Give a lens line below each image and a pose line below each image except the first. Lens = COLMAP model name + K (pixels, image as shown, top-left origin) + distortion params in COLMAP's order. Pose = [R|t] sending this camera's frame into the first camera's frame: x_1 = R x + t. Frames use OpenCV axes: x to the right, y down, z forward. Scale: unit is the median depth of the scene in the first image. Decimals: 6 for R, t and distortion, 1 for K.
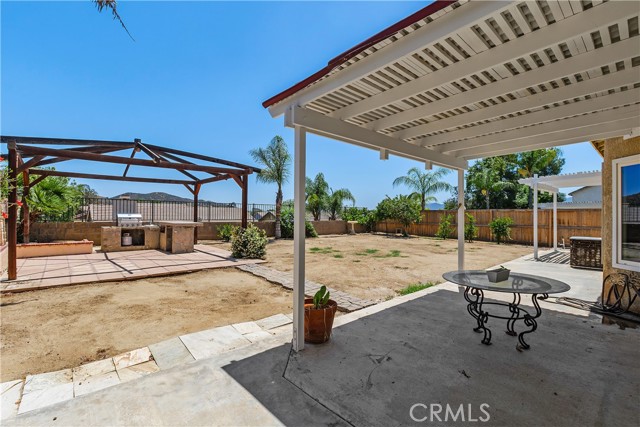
lens RADIAL K [[291.7, 0, 335.1], [0, 291.7, 216.4], [0, 0, 1]] dist [0.003425, 0.000176]
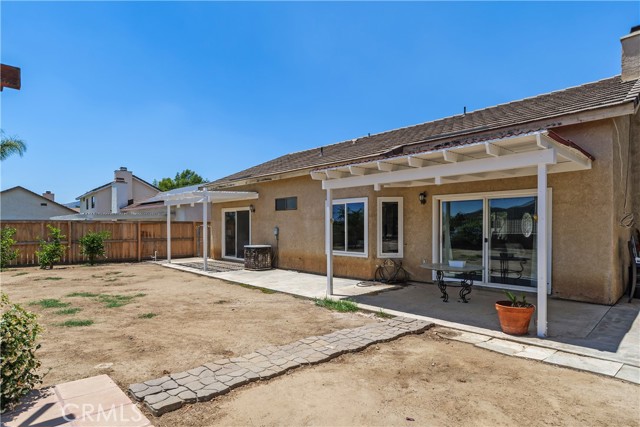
lens RADIAL K [[355.6, 0, 319.1], [0, 355.6, 215.9], [0, 0, 1]] dist [0.019178, -0.000950]
pose [[-0.013228, 0.024321, 0.999617, -1.126081], [0.005310, 0.999692, -0.024252, -0.025102], [-0.999898, 0.004987, -0.013353, 1.326196]]
